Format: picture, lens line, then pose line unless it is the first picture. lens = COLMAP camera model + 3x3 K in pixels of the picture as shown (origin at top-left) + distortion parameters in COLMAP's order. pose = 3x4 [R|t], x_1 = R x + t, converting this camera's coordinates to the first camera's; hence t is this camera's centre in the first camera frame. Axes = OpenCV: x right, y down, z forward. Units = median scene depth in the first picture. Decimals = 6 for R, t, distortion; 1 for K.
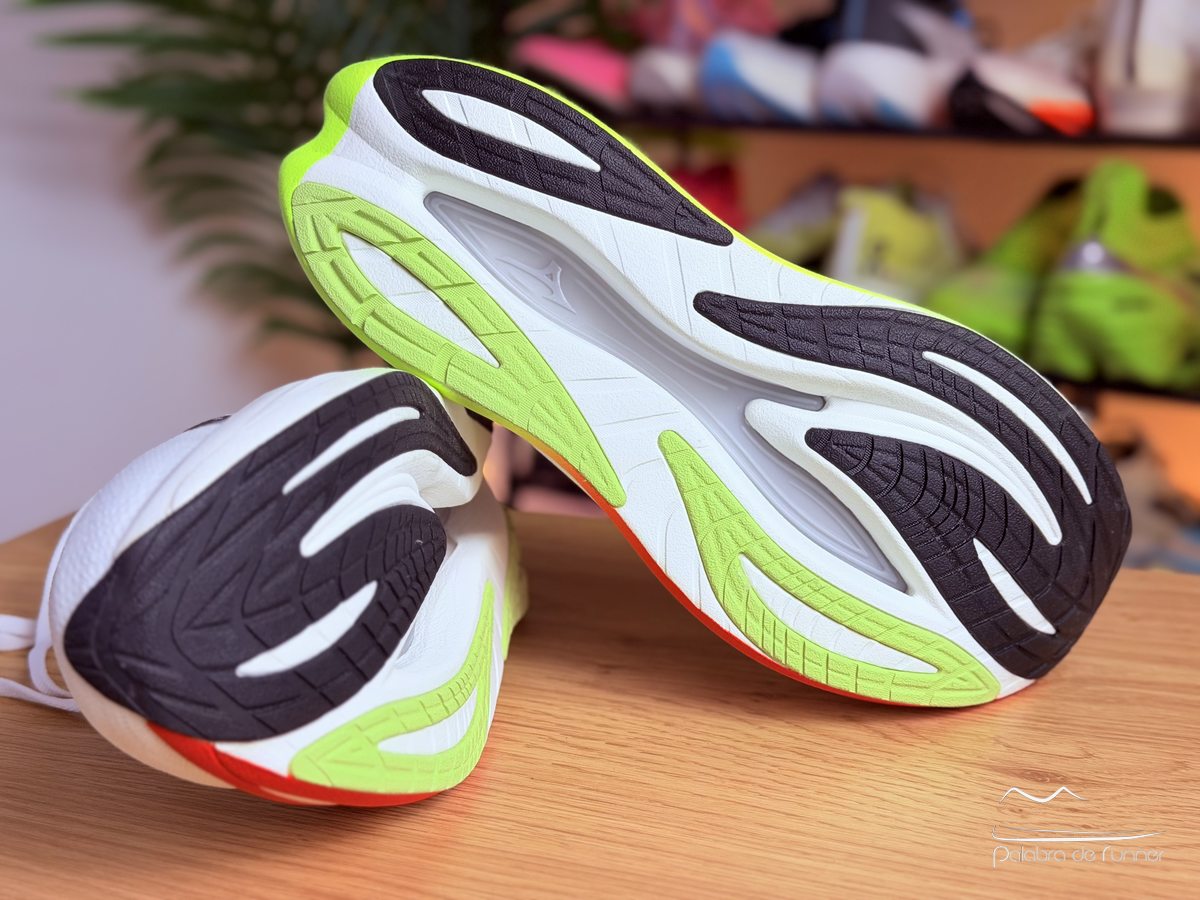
lens RADIAL K [[1698.0, 0, 602.4], [0, 1698.0, 457.8], [0, 0, 1]] dist [0.118082, 0.000000]
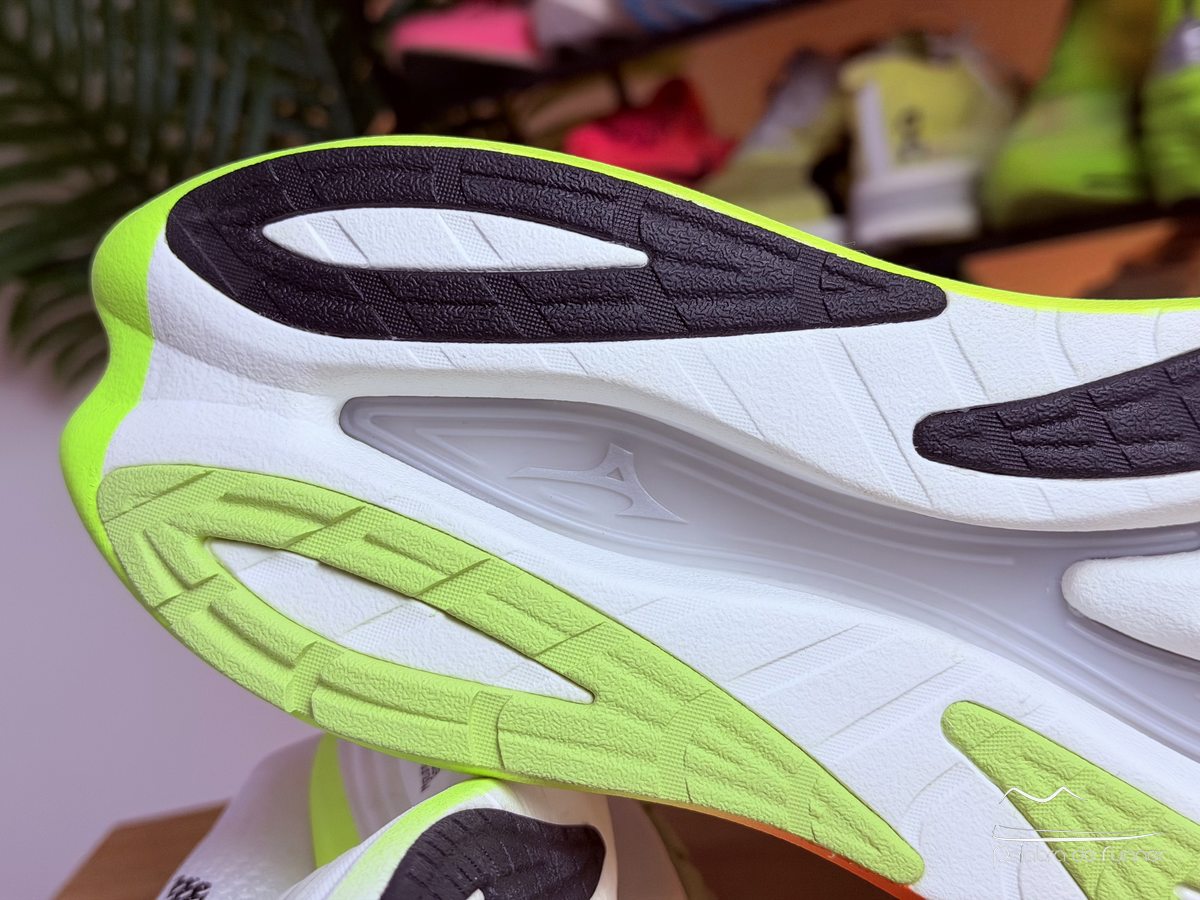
lens RADIAL K [[1698.0, 0, 600.8], [0, 1698.0, 447.9], [0, 0, 1]] dist [0.118082, 0.000000]
pose [[0.939710, -0.341525, -0.017455, -0.024470], [0.341922, 0.939218, 0.030977, -0.137199], [0.005815, -0.035078, 0.999368, 0.499002]]
